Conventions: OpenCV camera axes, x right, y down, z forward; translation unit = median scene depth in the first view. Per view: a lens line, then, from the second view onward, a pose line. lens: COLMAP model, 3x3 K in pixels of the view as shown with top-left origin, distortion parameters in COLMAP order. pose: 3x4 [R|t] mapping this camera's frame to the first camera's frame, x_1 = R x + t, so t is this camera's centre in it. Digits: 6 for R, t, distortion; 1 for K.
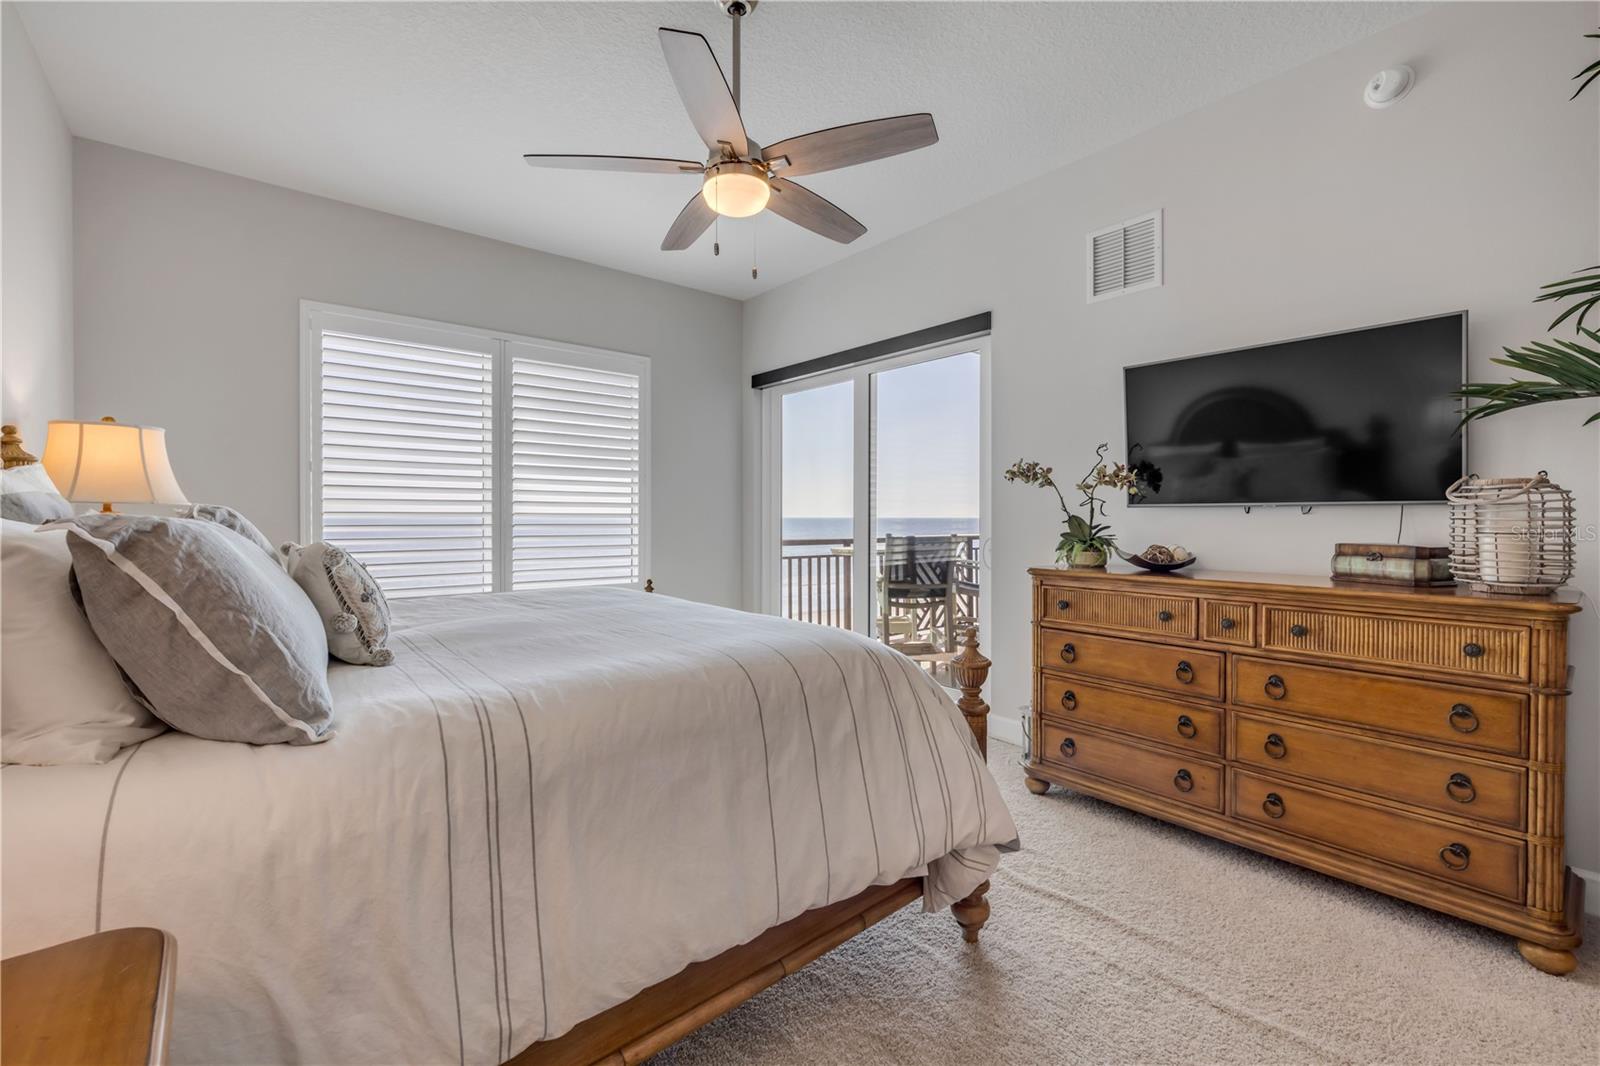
lens RADIAL K [[675.0, 0, 795.2], [0, 675.0, 517.7], [0, 0, 1]] dist [-0.002273, -0.000318]
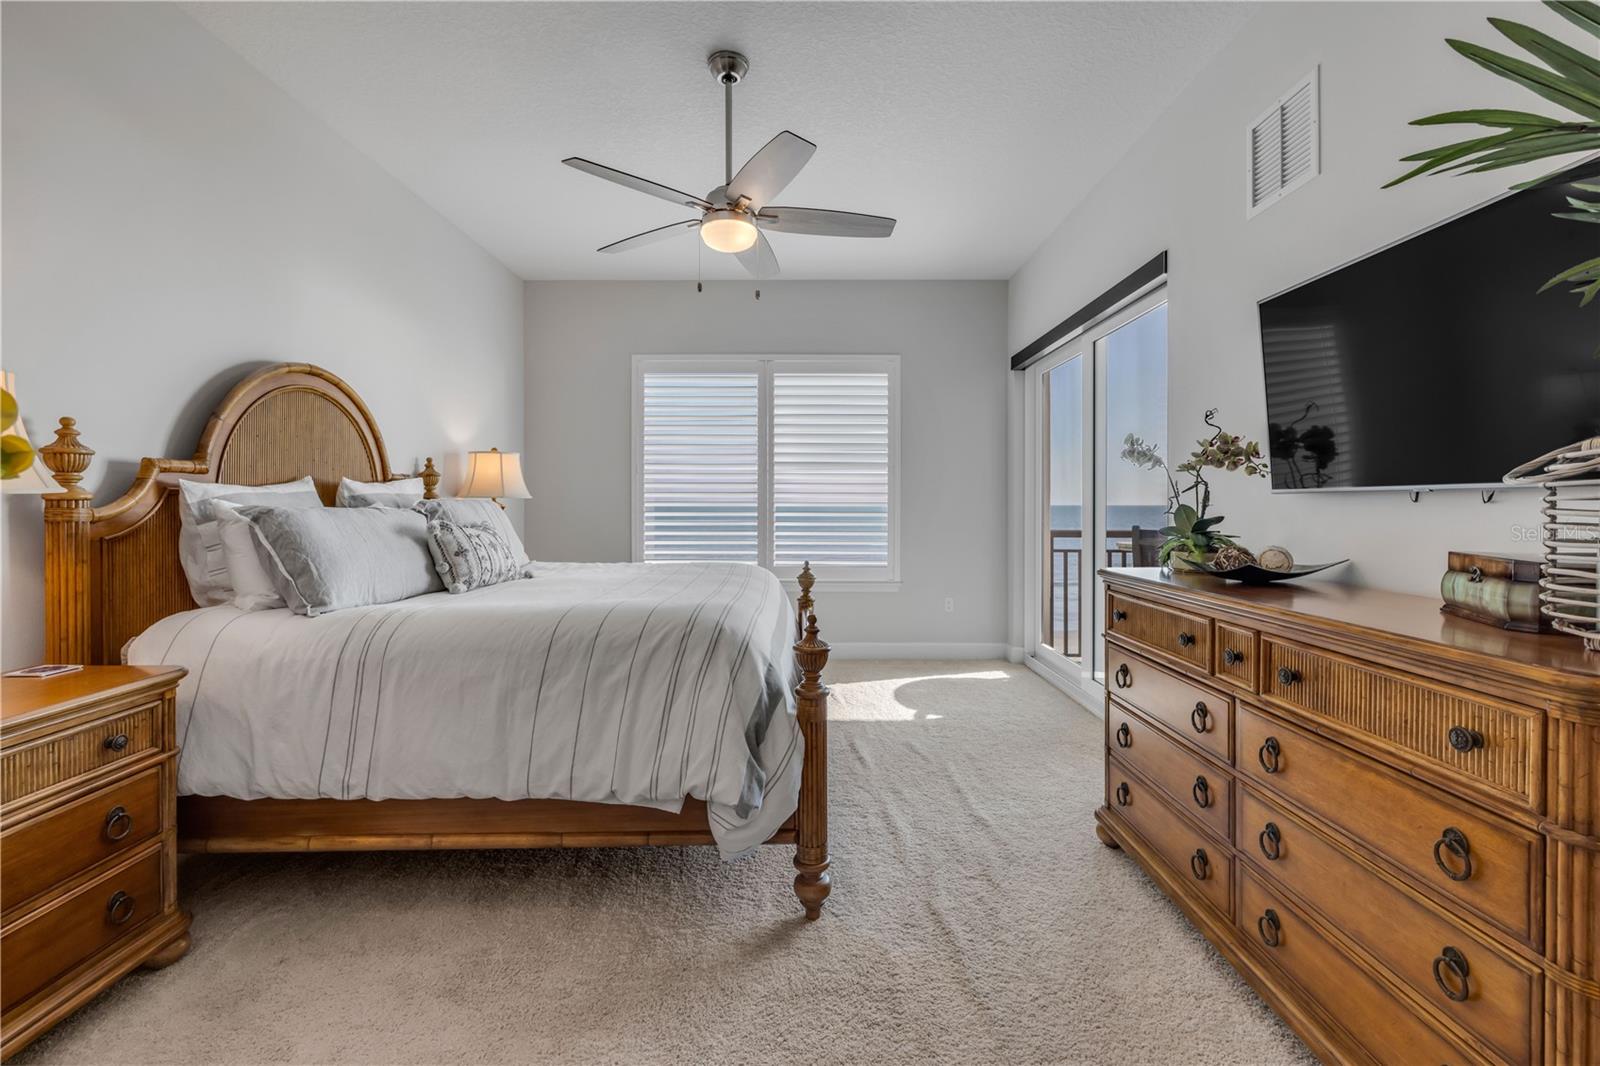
lens RADIAL K [[695.0, 0, 802.7], [0, 695.0, 502.6], [0, 0, 1]] dist [0.001394, 0.000109]
pose [[0.769364, -0.000965, -0.638810, 0.790798], [-0.001957, 0.999991, -0.003868, -0.003162], [0.638808, 0.004226, 0.769355, 0.145248]]
